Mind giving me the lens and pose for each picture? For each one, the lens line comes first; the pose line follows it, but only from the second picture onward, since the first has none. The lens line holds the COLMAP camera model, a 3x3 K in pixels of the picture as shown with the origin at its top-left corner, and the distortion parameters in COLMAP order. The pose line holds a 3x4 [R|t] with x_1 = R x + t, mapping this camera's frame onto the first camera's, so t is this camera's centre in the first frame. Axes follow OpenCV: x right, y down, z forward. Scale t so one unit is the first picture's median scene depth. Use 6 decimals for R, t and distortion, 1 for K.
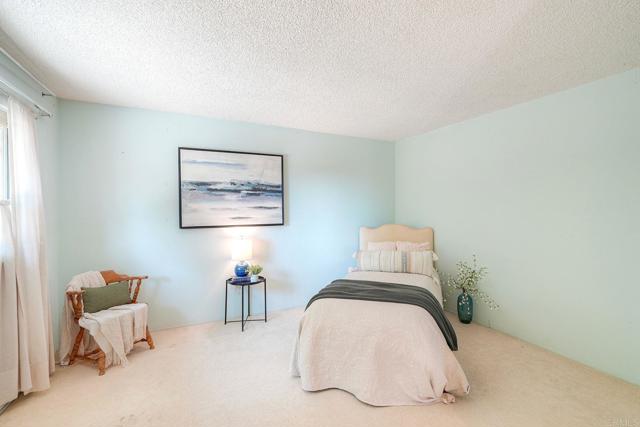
lens RADIAL K [[280.6, 0, 320.6], [0, 280.6, 213.3], [0, 0, 1]] dist [0.001979, 0.000361]
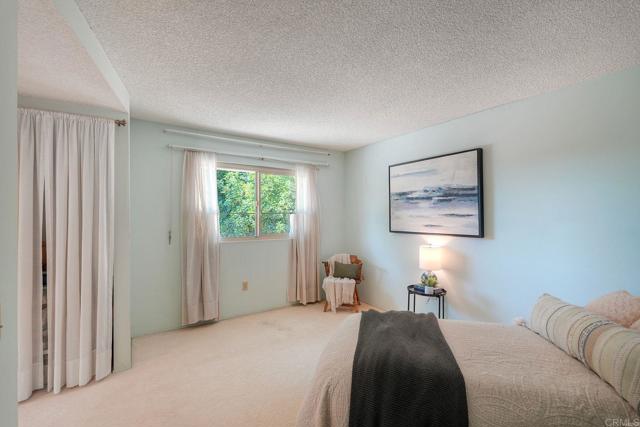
lens RADIAL K [[280.6, 0, 320.6], [0, 280.6, 213.3], [0, 0, 1]] dist [0.001979, 0.000361]
pose [[0.150277, -0.003897, -0.988636, 0.615142], [-0.021221, 0.999749, -0.007166, -0.011023], [0.988416, 0.022057, 0.150156, 0.478868]]
